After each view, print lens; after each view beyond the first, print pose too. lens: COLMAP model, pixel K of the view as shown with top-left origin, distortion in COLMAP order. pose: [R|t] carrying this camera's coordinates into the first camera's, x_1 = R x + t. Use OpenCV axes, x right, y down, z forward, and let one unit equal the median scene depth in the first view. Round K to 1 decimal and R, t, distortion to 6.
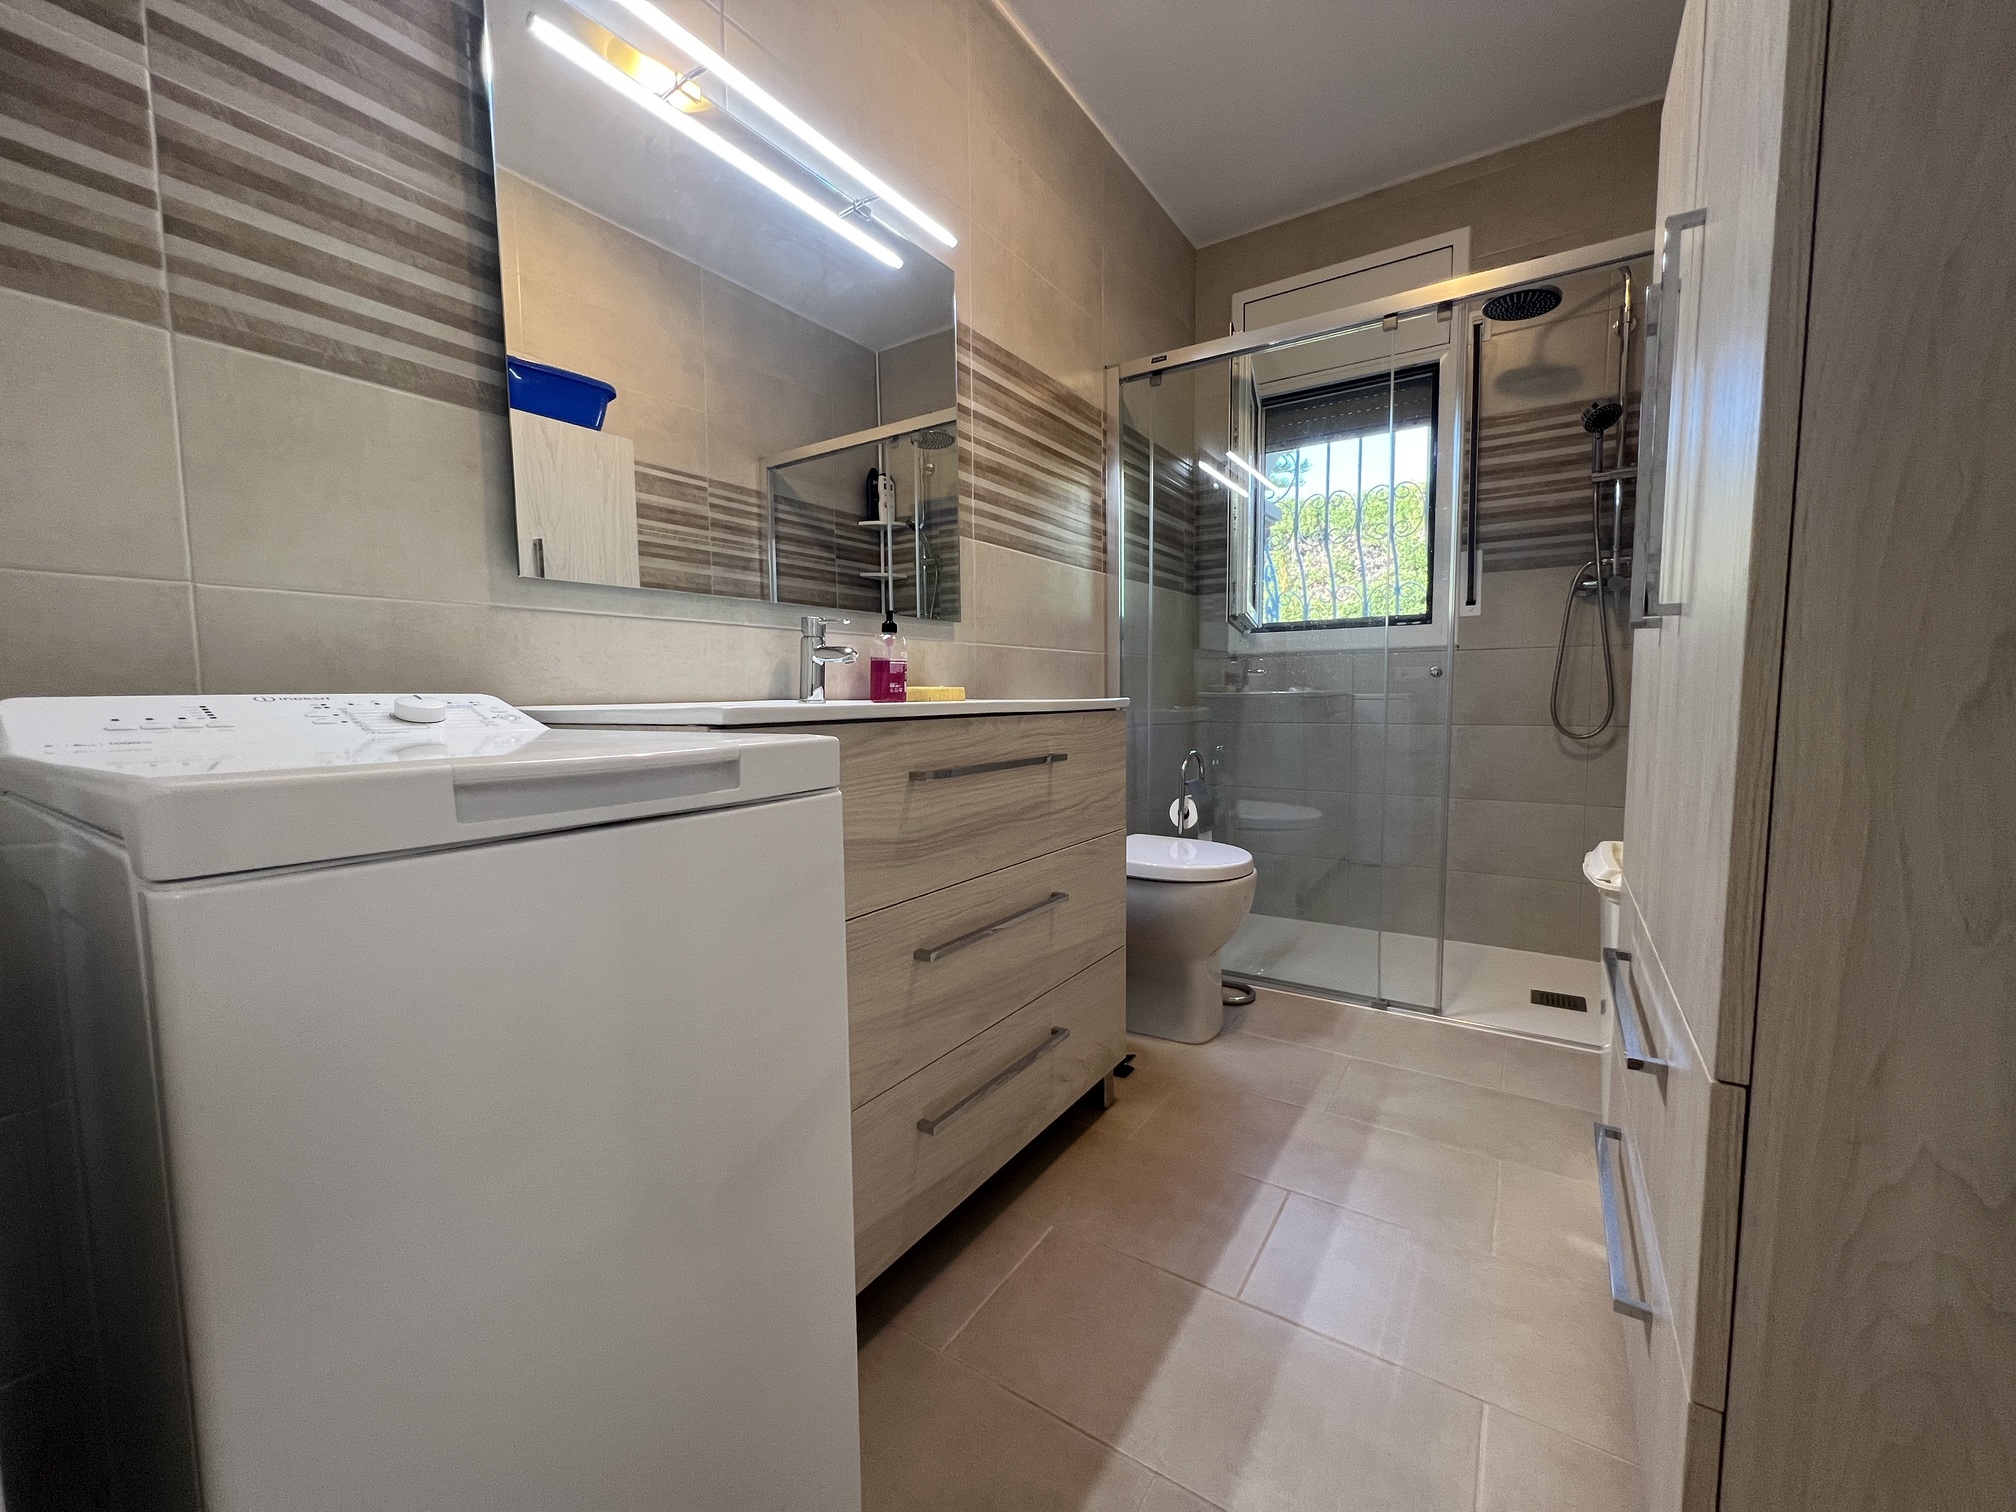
lens RADIAL K [[804.7, 0, 1003.2], [0, 804.7, 754.9], [0, 0, 1]] dist [-0.001423, 0.000369]
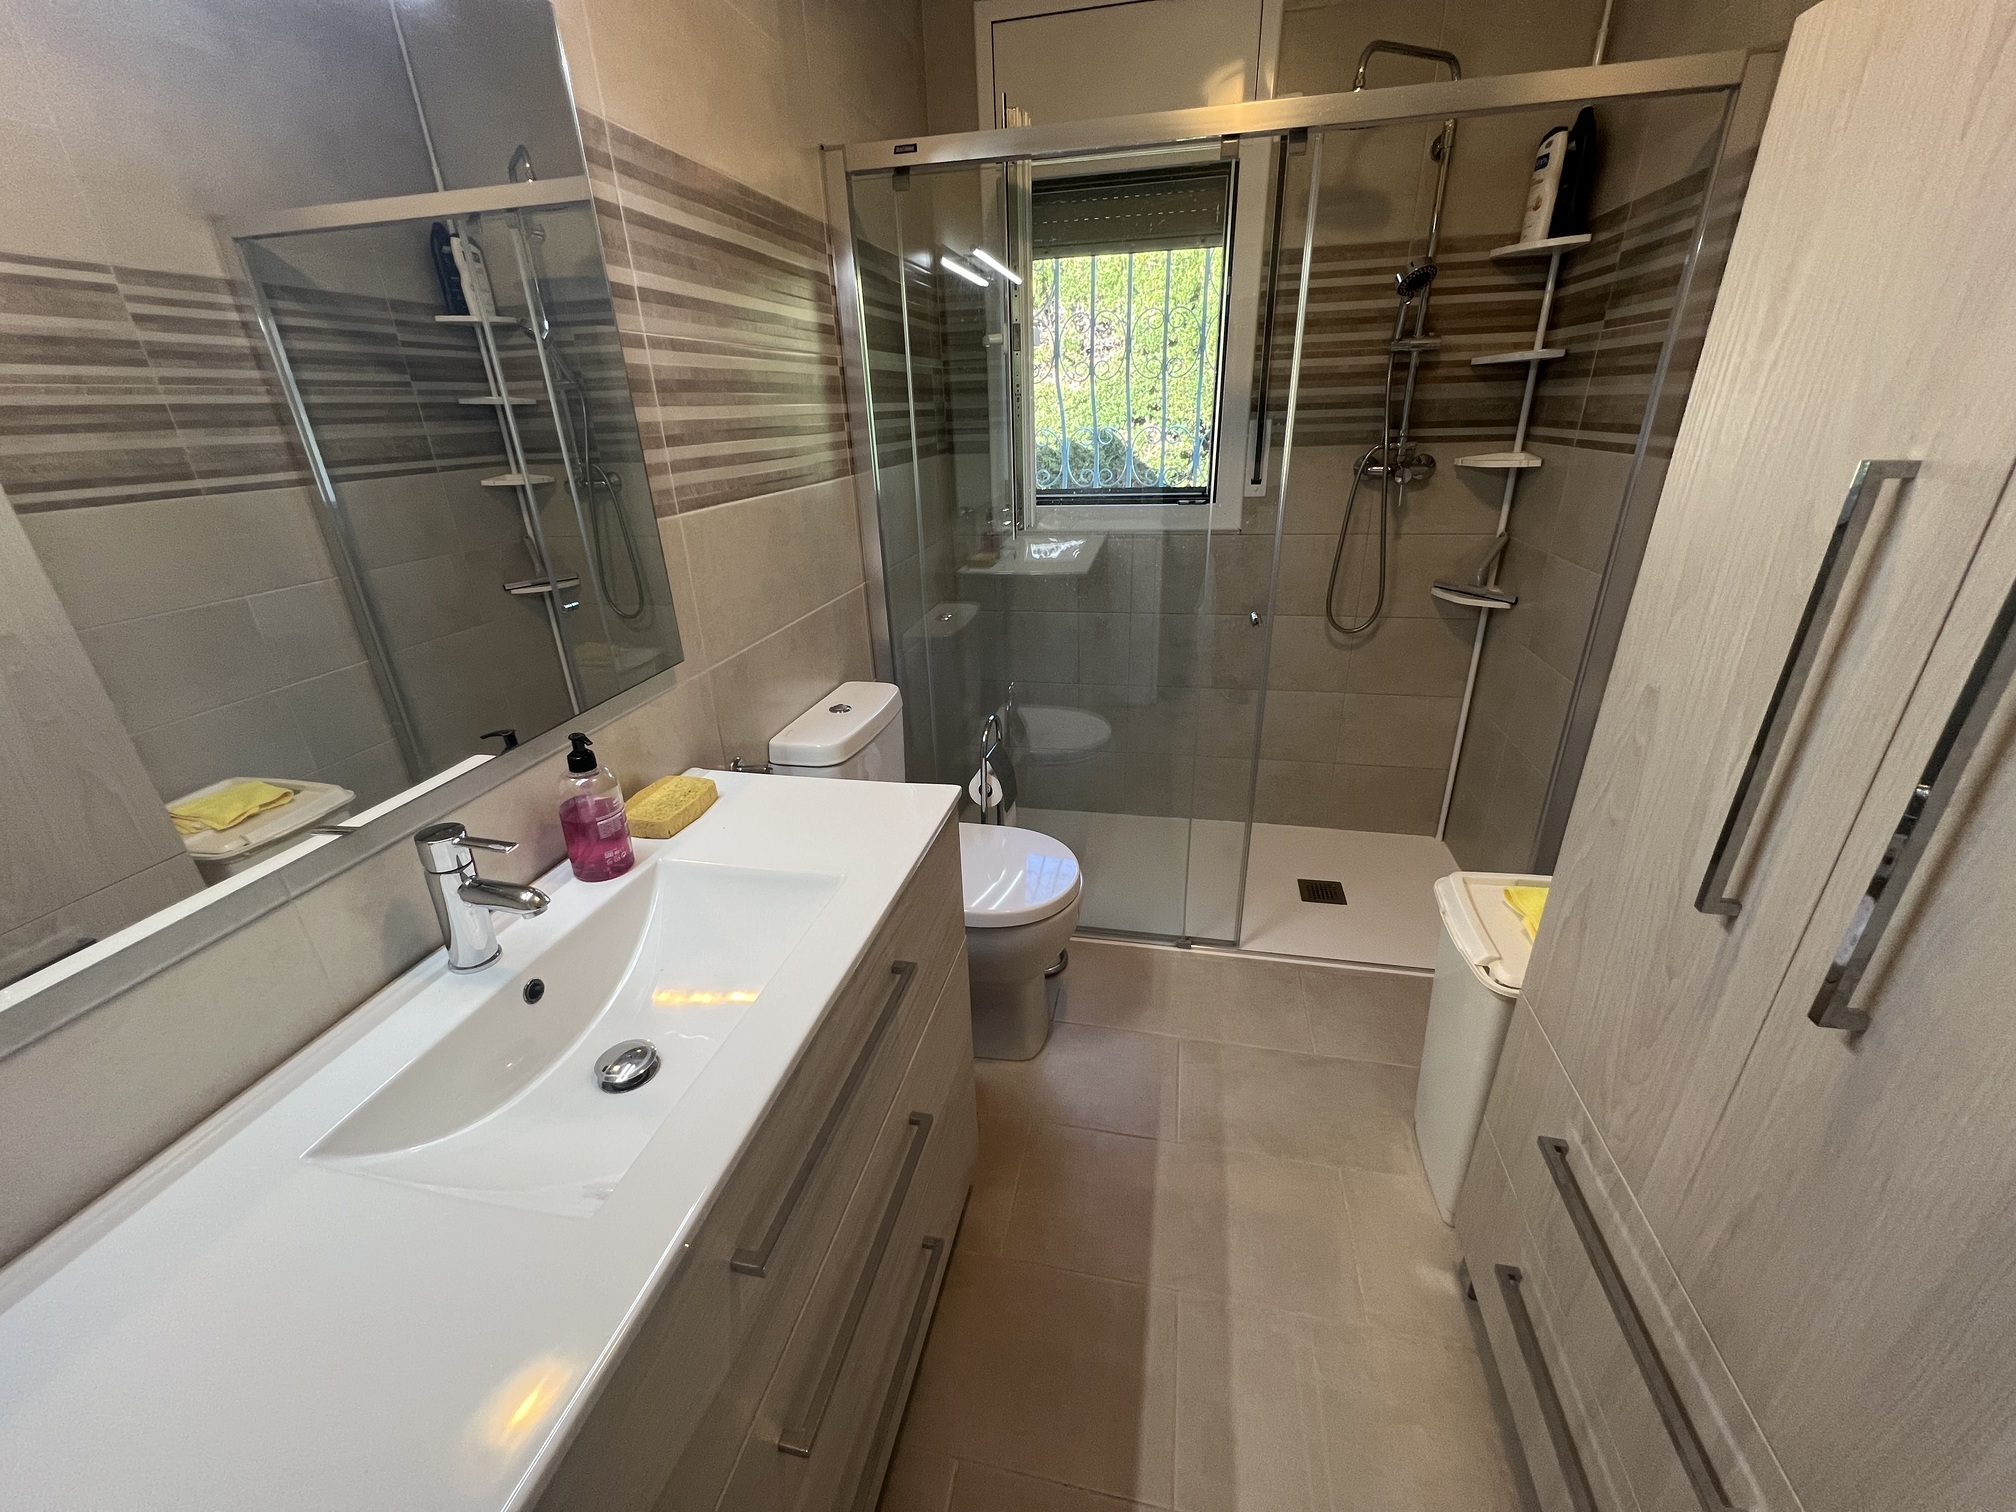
lens RADIAL K [[804.7, 0, 1003.2], [0, 804.7, 754.9], [0, 0, 1]] dist [-0.001423, 0.000369]
pose [[0.932157, -0.161869, 0.323856, -0.025080], [0.051004, 0.944281, 0.325164, -0.208220], [-0.358445, -0.286586, 0.888474, 0.212963]]
